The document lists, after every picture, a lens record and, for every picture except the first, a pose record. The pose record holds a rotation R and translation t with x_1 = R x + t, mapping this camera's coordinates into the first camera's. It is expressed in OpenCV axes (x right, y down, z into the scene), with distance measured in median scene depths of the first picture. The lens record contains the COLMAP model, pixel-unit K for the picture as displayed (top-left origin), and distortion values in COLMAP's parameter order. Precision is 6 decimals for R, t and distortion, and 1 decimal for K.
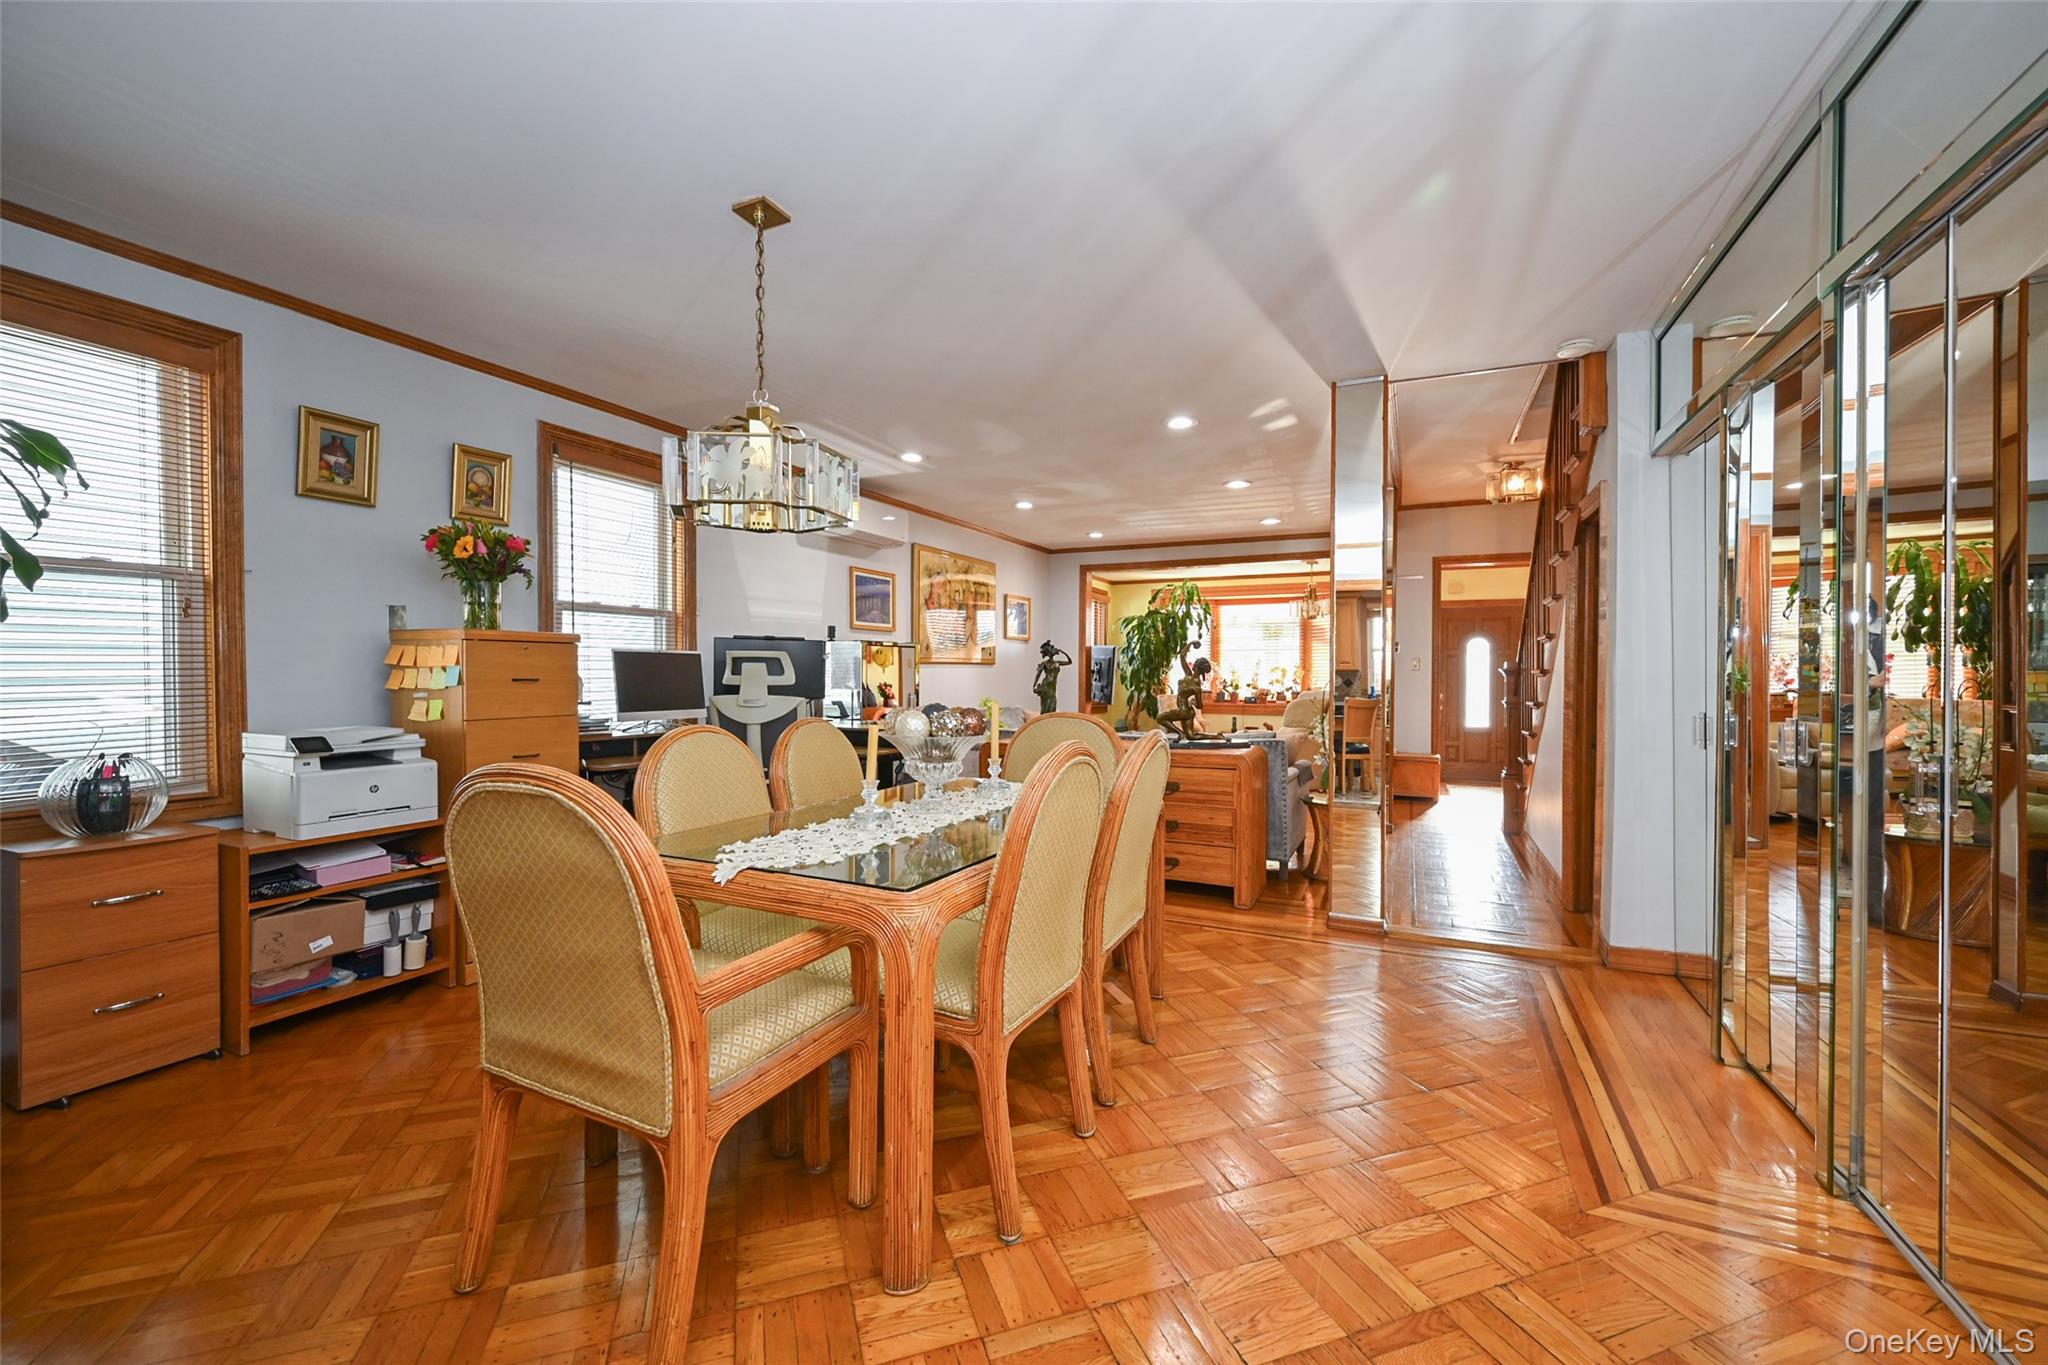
lens RADIAL K [[807.5, 0, 1024.0], [0, 807.5, 682.5], [0, 0, 1]] dist [-0.000603, -0.000346]
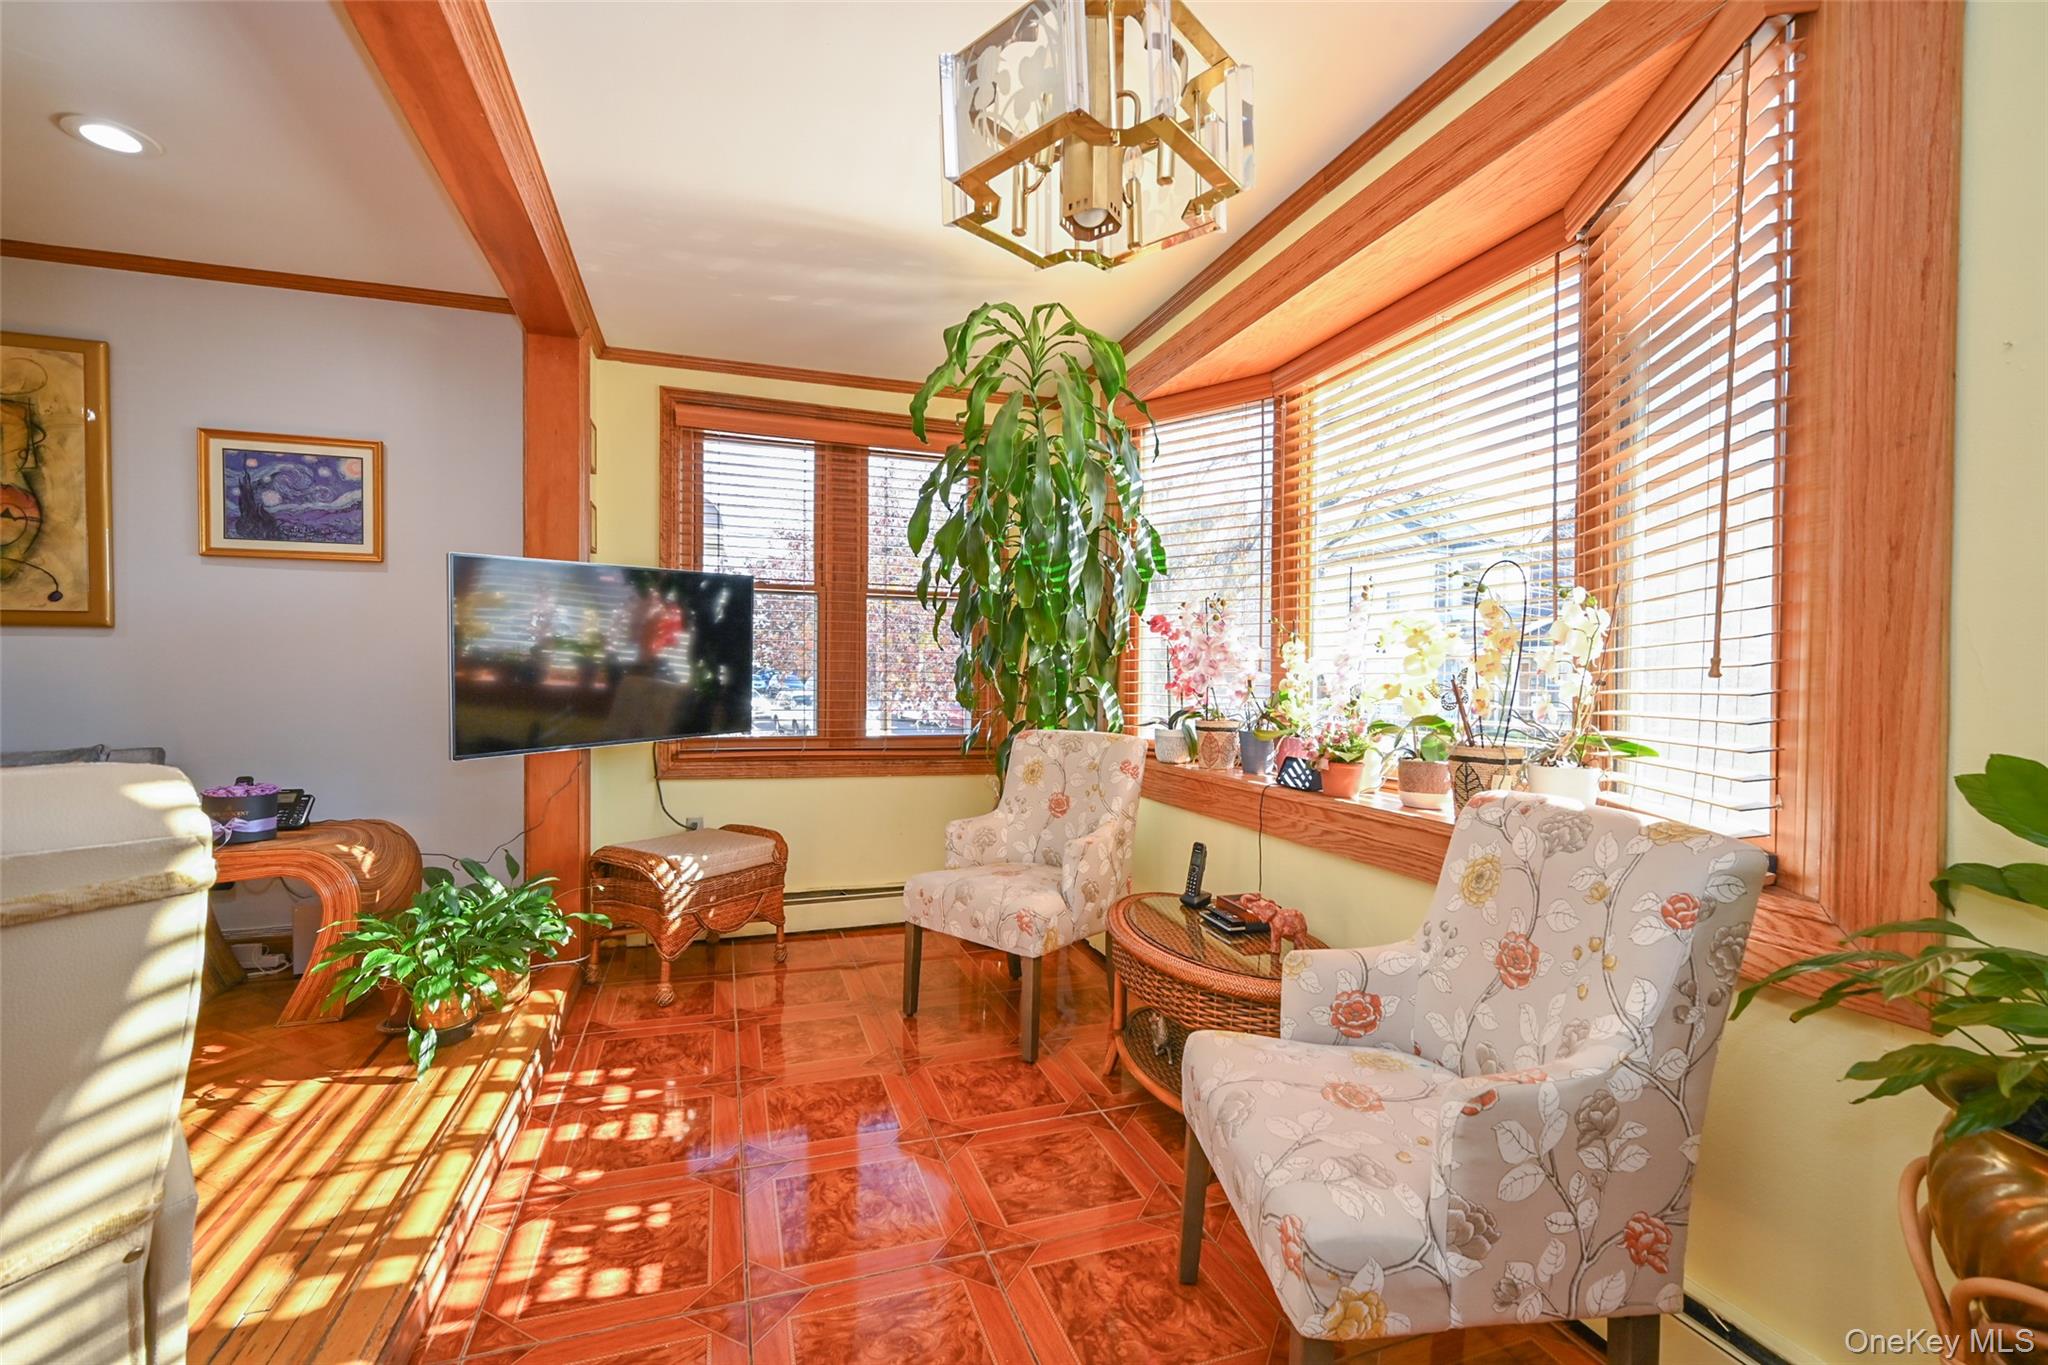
lens RADIAL K [[869.6, 0, 1020.7], [0, 869.6, 674.5], [0, 0, 1]] dist [0.008415, 0.000344]
pose [[0.699585, 0.007560, -0.714510, 0.521443], [-0.012417, 0.999922, -0.001577, -0.005319], [0.714442, 0.009975, 0.699624, 1.019340]]
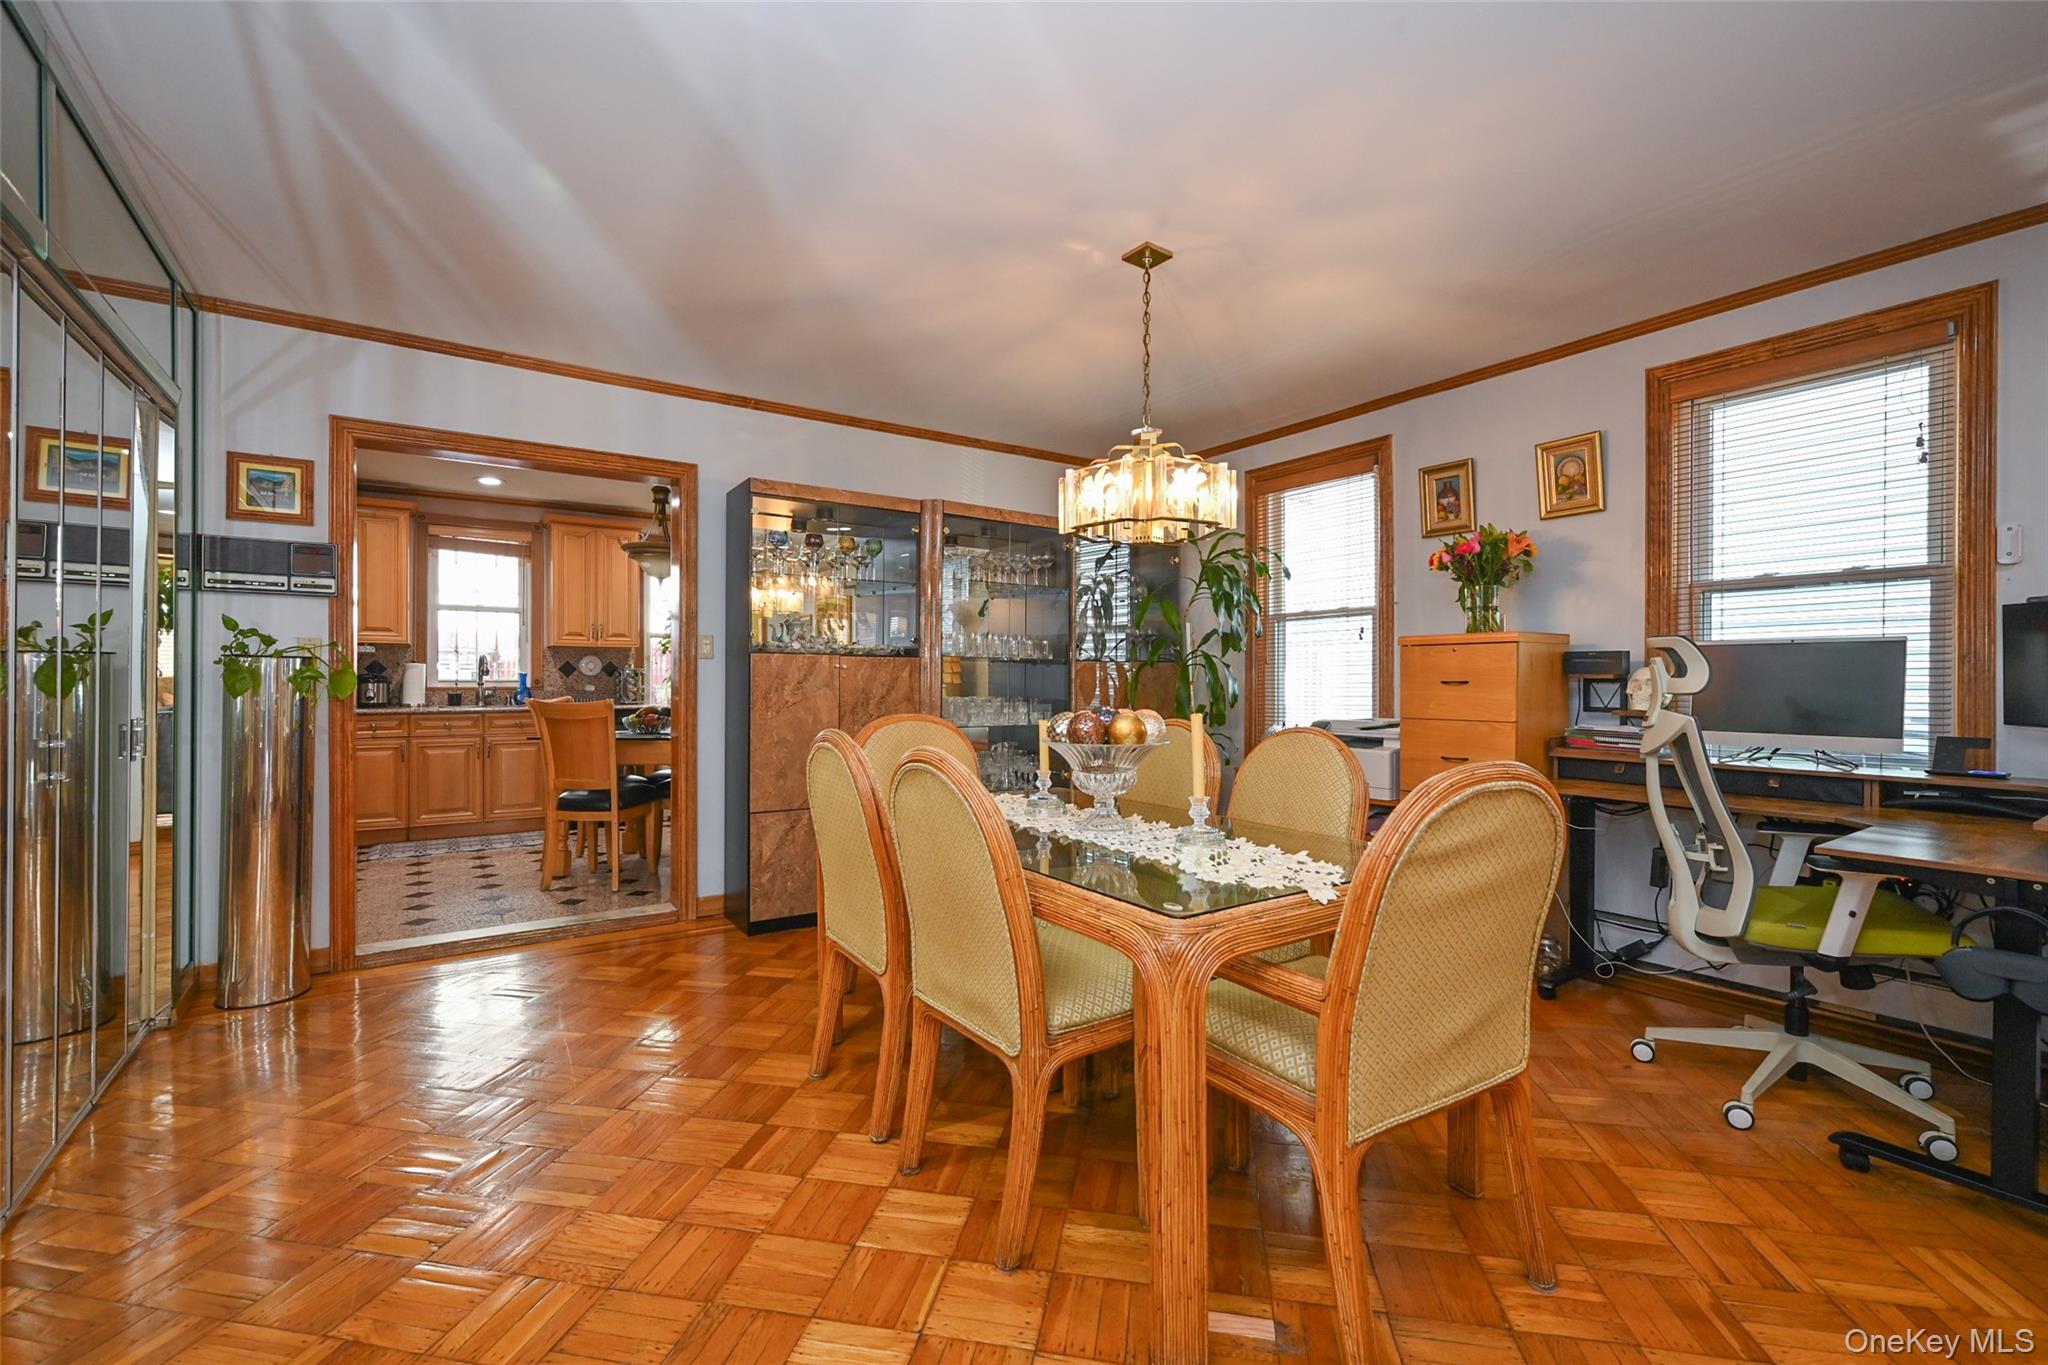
lens RADIAL K [[850.5, 0, 1024.0], [0, 850.5, 682.5], [0, 0, 1]] dist [0.000153, -0.000017]
pose [[-0.484350, 0.001363, -0.874873, 0.219479], [-0.012778, 0.999881, 0.008632, -0.001676], [0.874781, 0.015360, -0.484275, 0.402706]]
